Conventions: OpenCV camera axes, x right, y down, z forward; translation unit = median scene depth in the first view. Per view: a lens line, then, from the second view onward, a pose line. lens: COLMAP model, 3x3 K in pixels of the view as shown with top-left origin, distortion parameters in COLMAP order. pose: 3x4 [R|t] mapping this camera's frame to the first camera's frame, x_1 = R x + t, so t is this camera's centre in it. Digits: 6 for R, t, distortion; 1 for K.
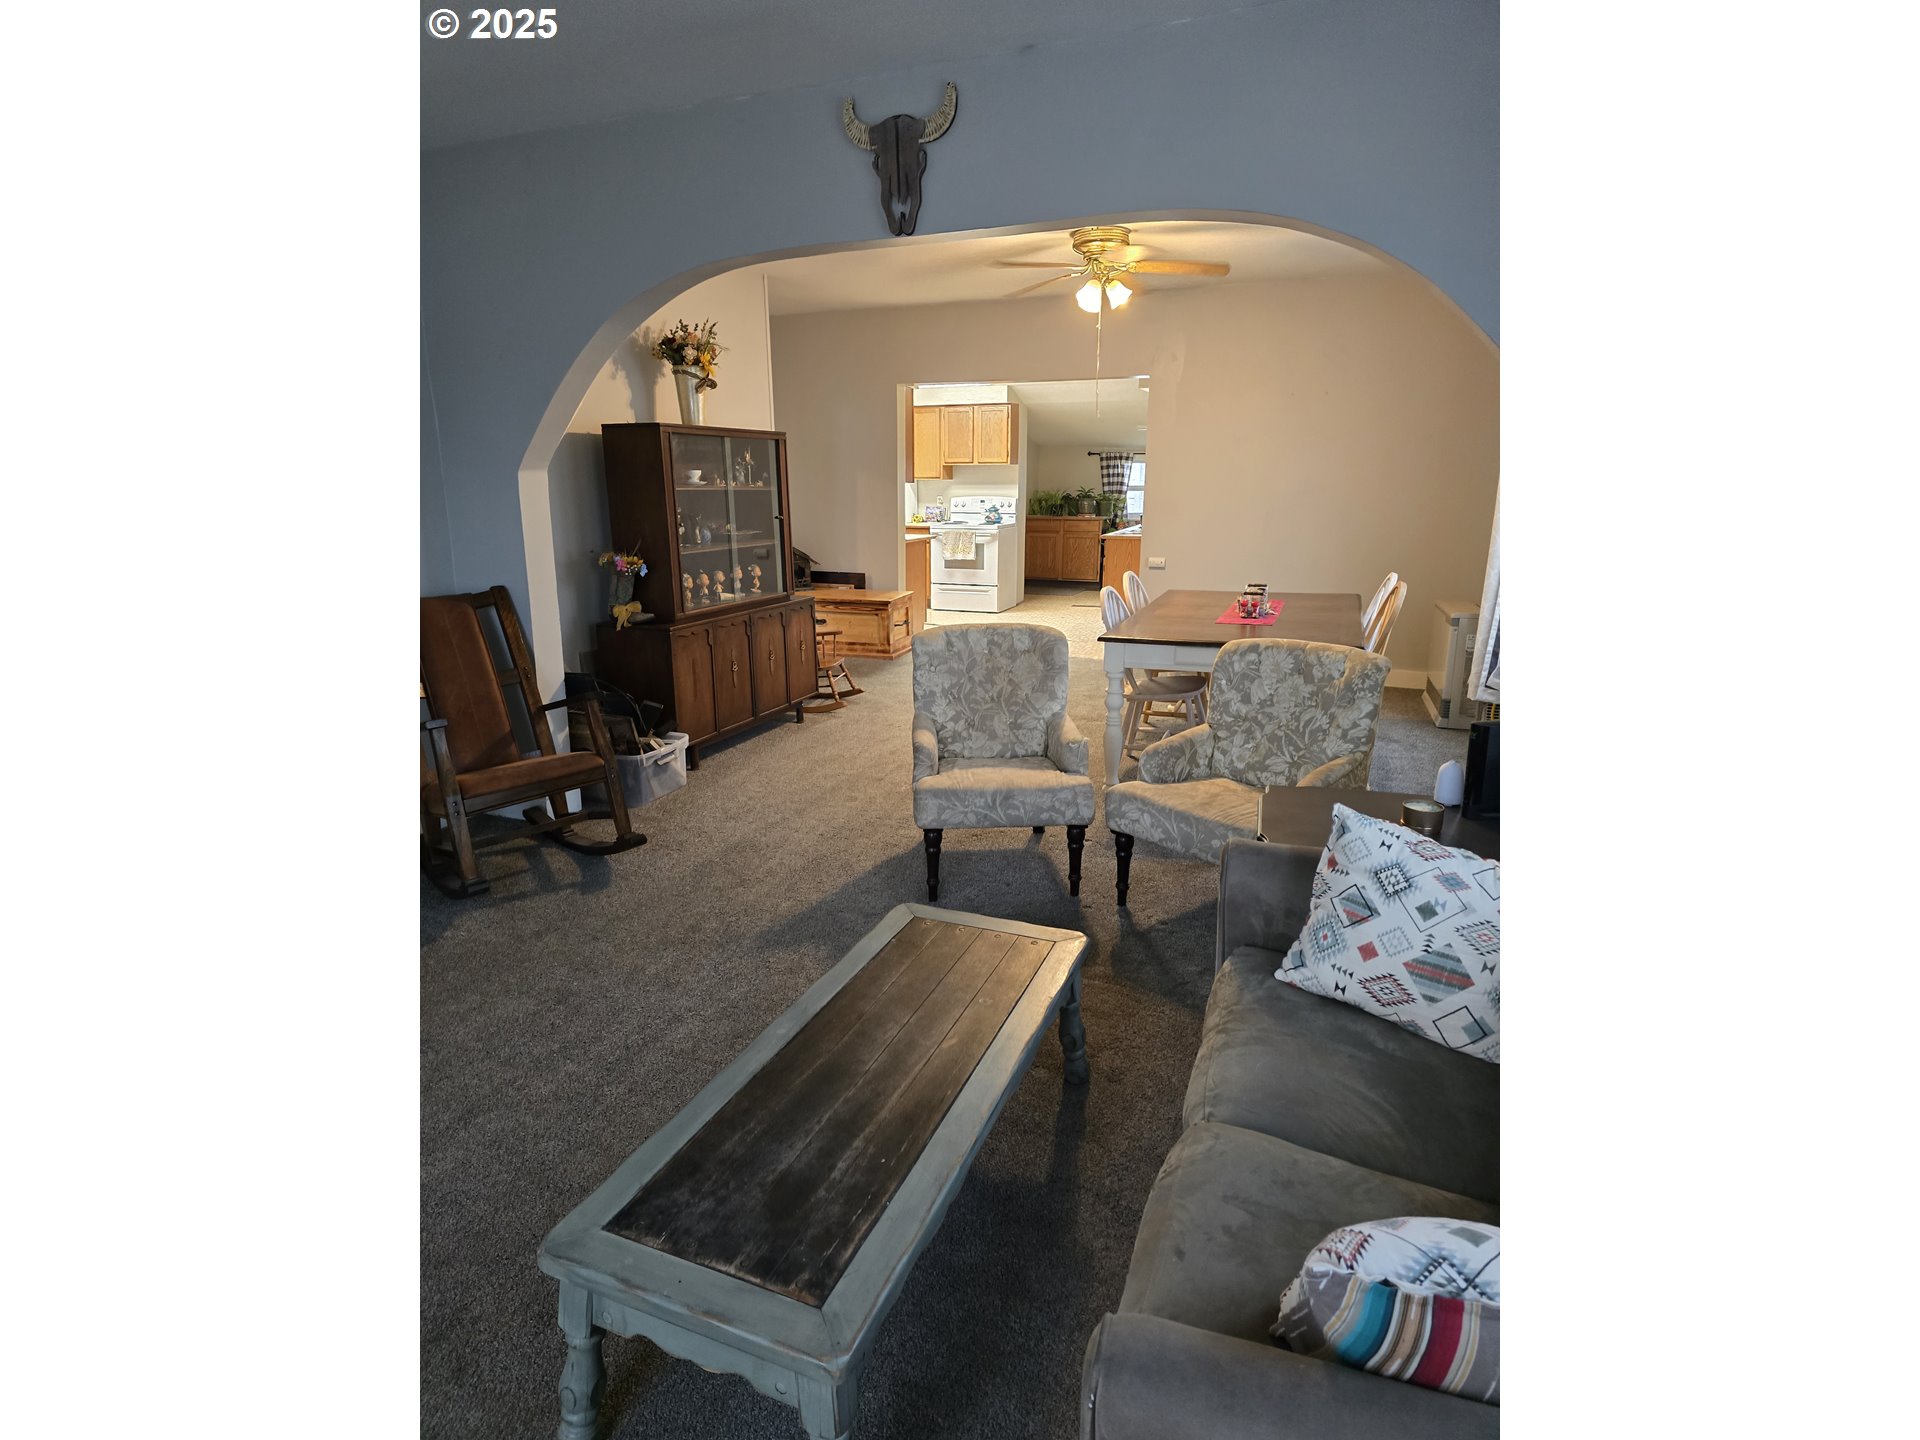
lens RADIAL K [[933.5, 0, 960.0], [0, 933.5, 720.0], [0, 0, 1]] dist [-0.002410, -0.000265]
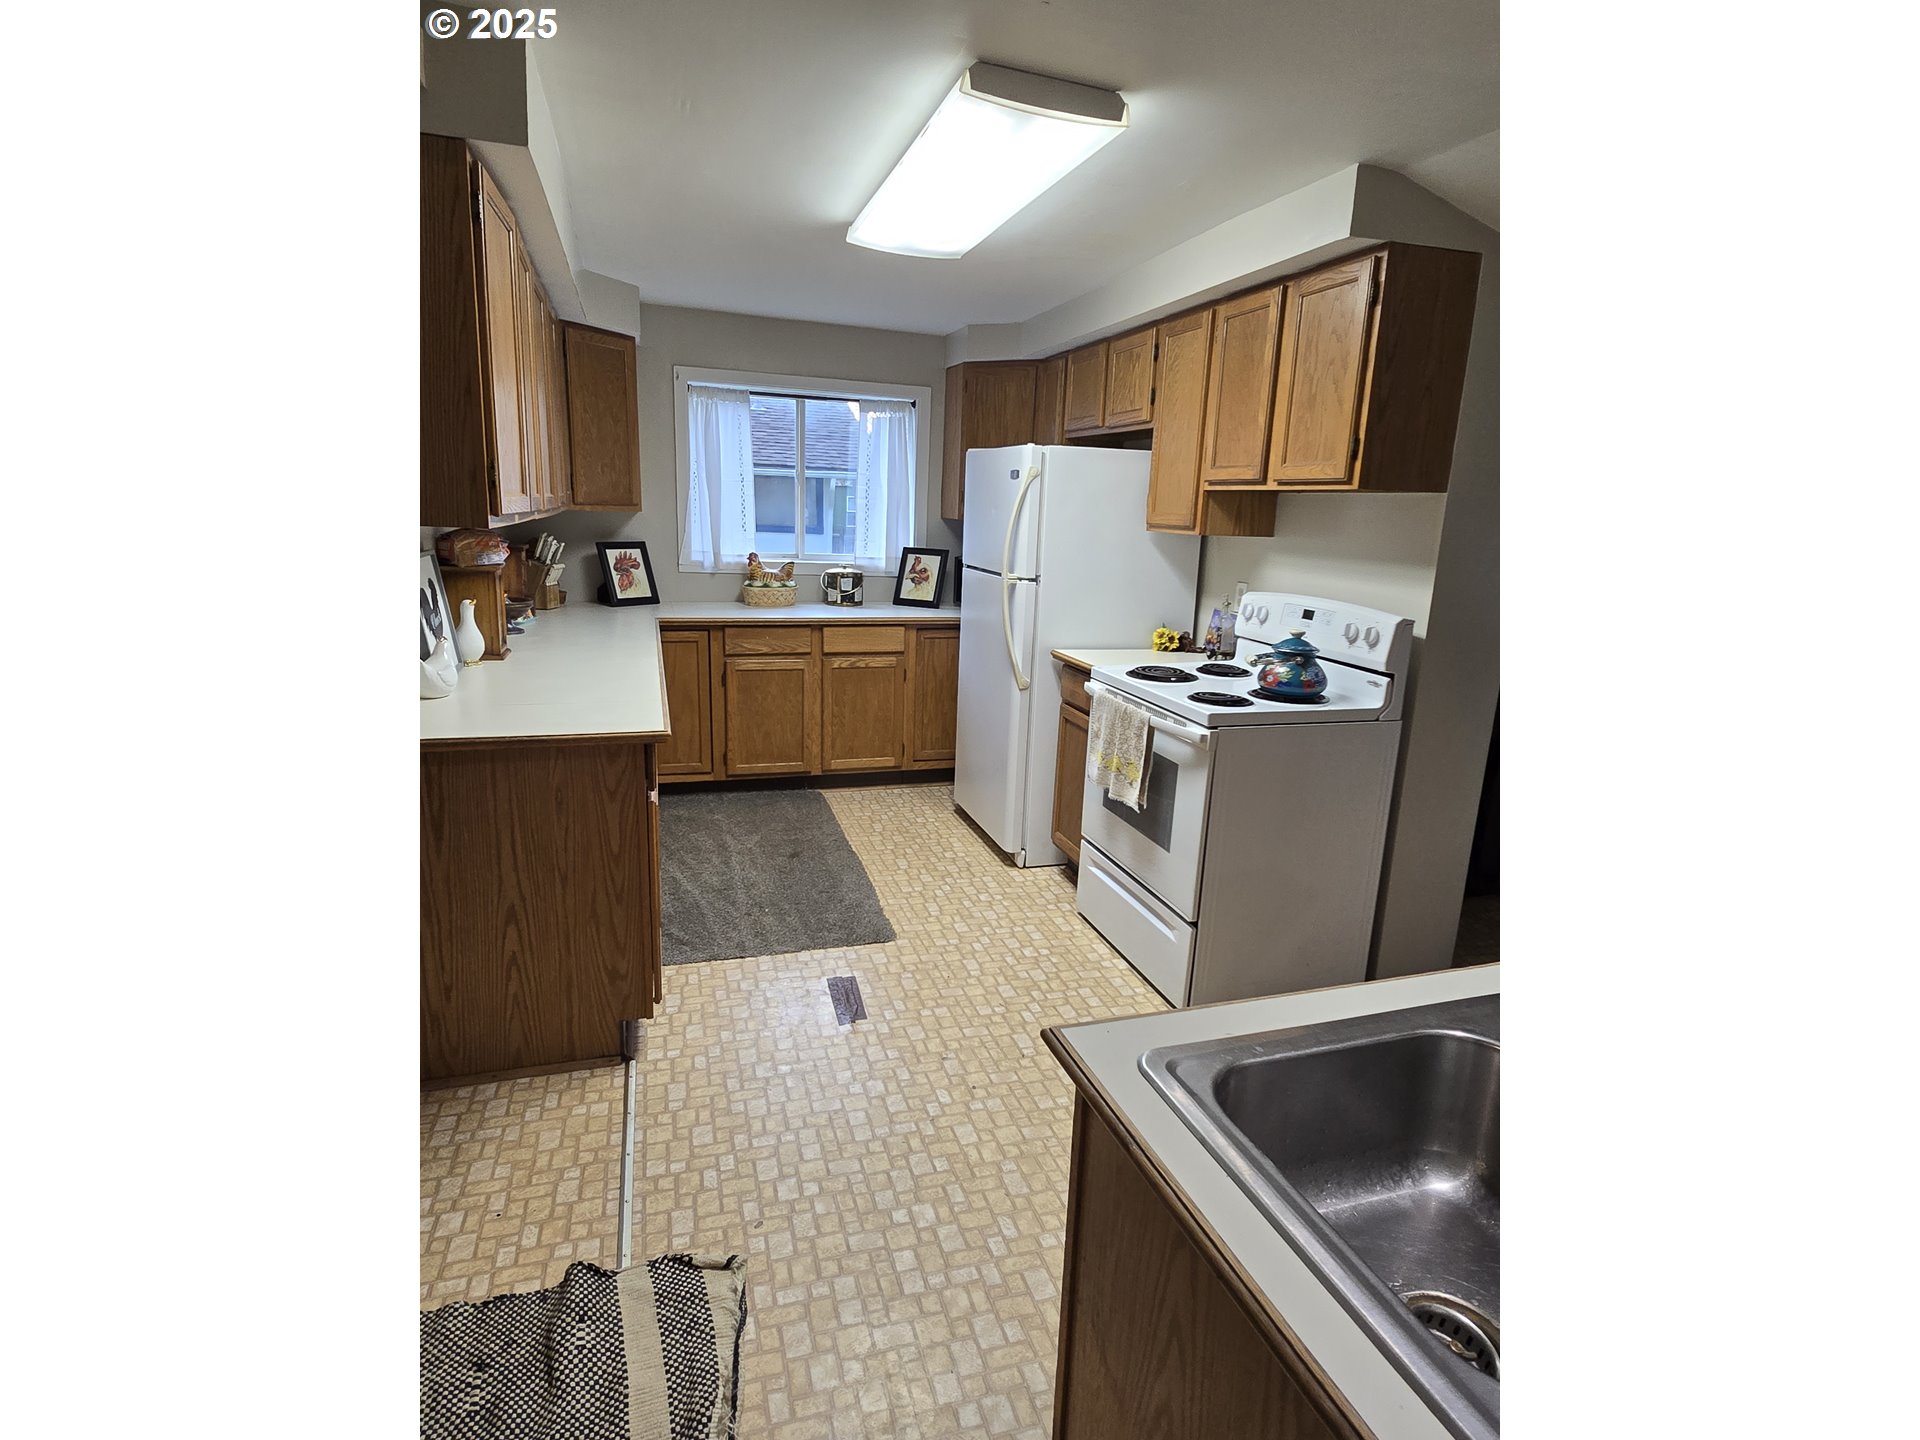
lens RADIAL K [[939.5, 0, 960.0], [0, 939.5, 720.0], [0, 0, 1]] dist [-0.000131, -0.000279]
pose [[0.635159, 0.196553, -0.746954, 0.188983], [-0.233755, 0.970644, 0.056646, -0.199386], [0.736160, 0.138625, 0.662459, 0.751323]]
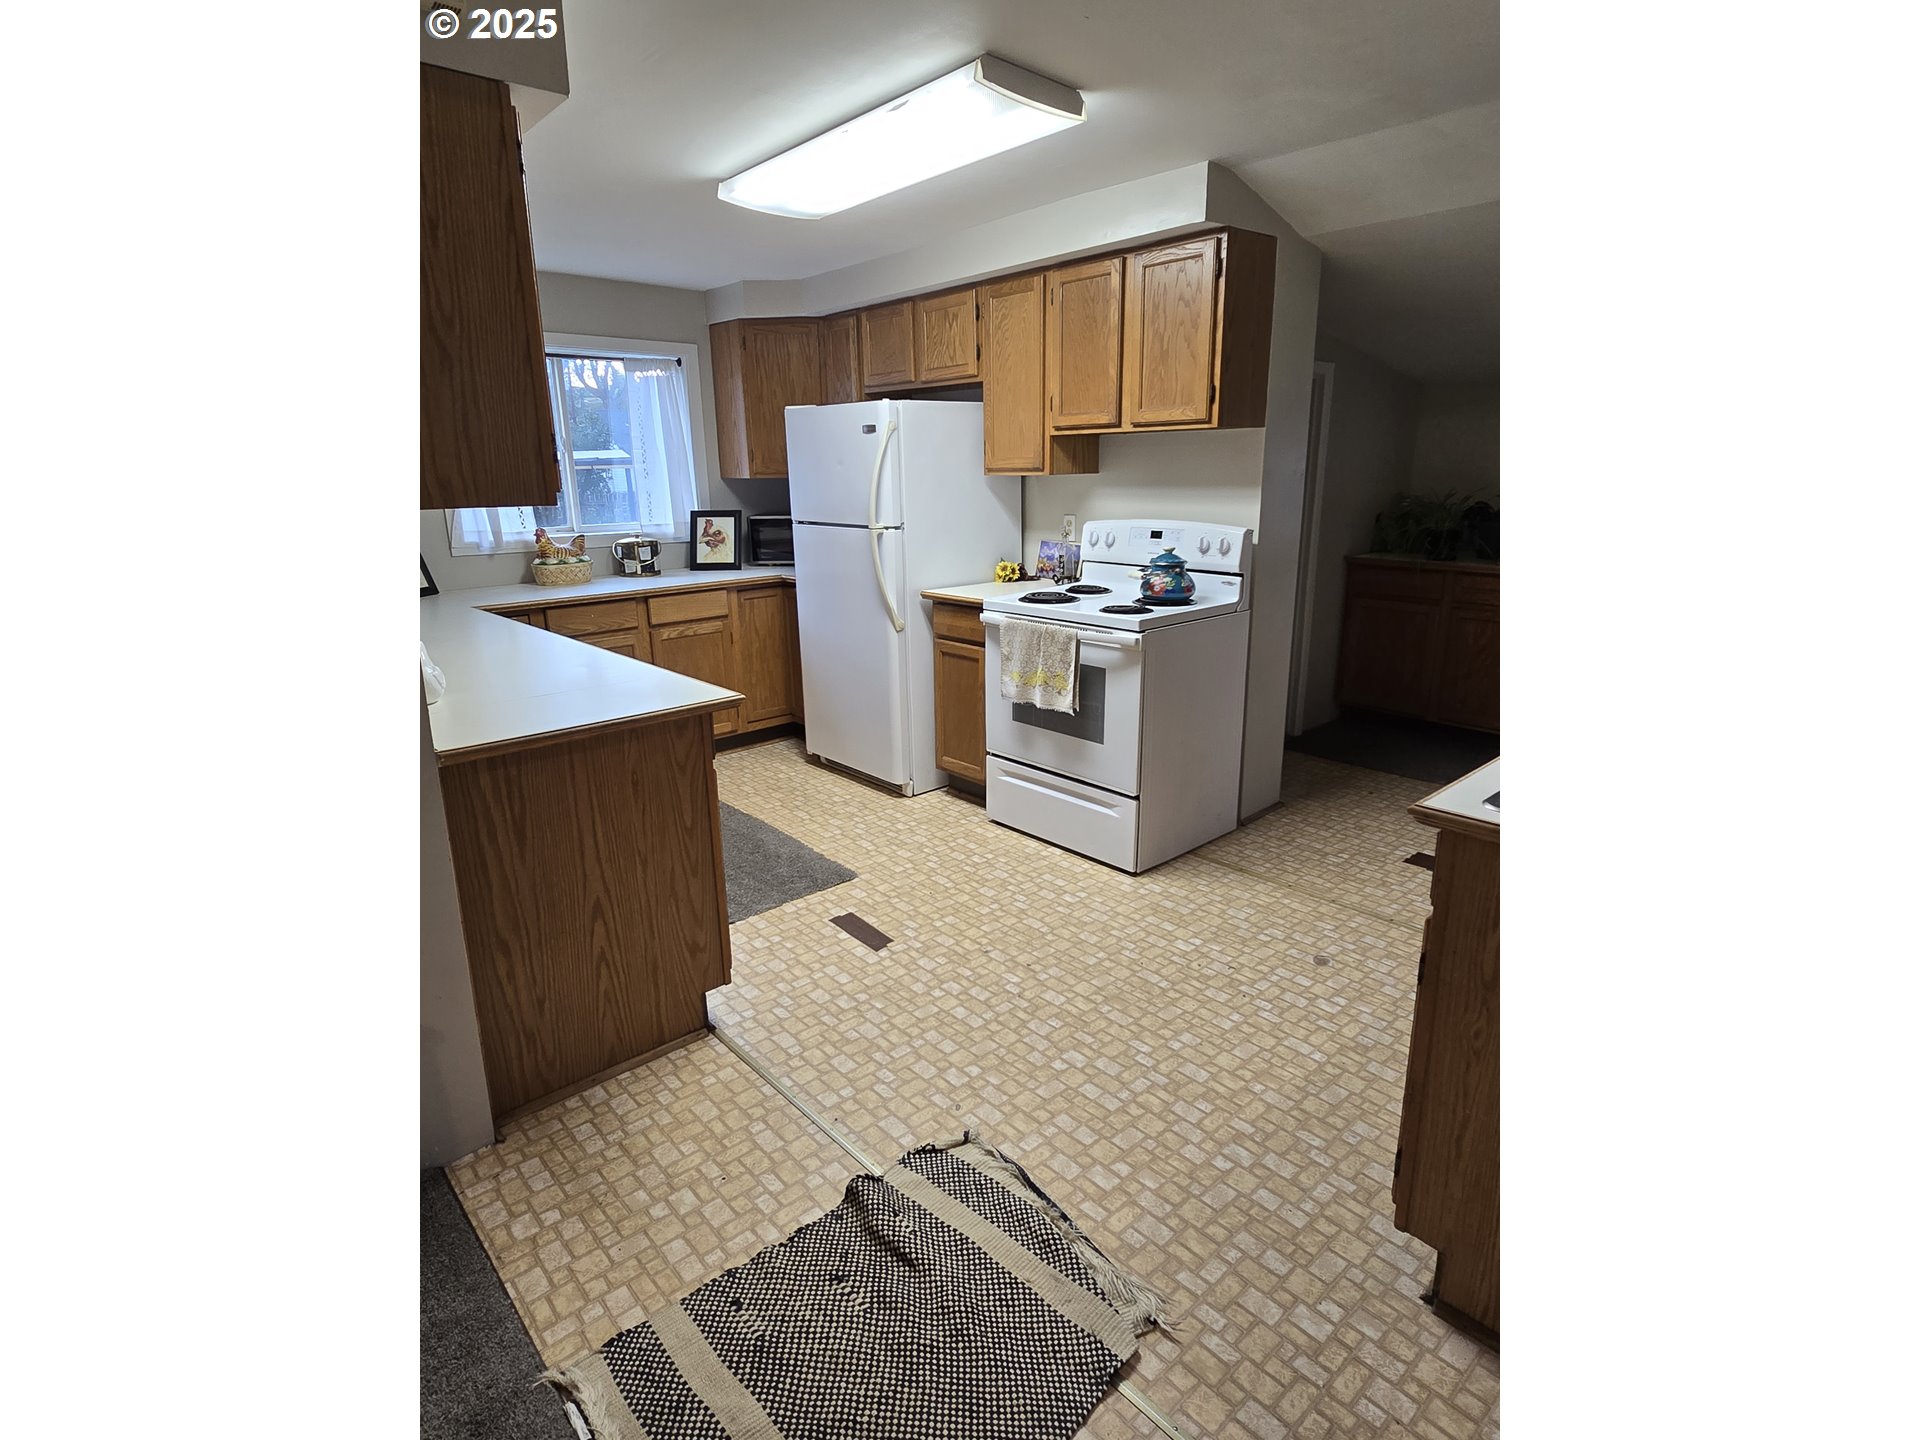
lens RADIAL K [[933.5, 0, 960.0], [0, 933.5, 720.0], [0, 0, 1]] dist [-0.002410, -0.000265]
pose [[0.893359, 0.103767, -0.437197, 0.124641], [-0.097427, 0.994556, 0.036972, -0.175337], [0.438653, 0.009566, 0.898605, 0.669033]]
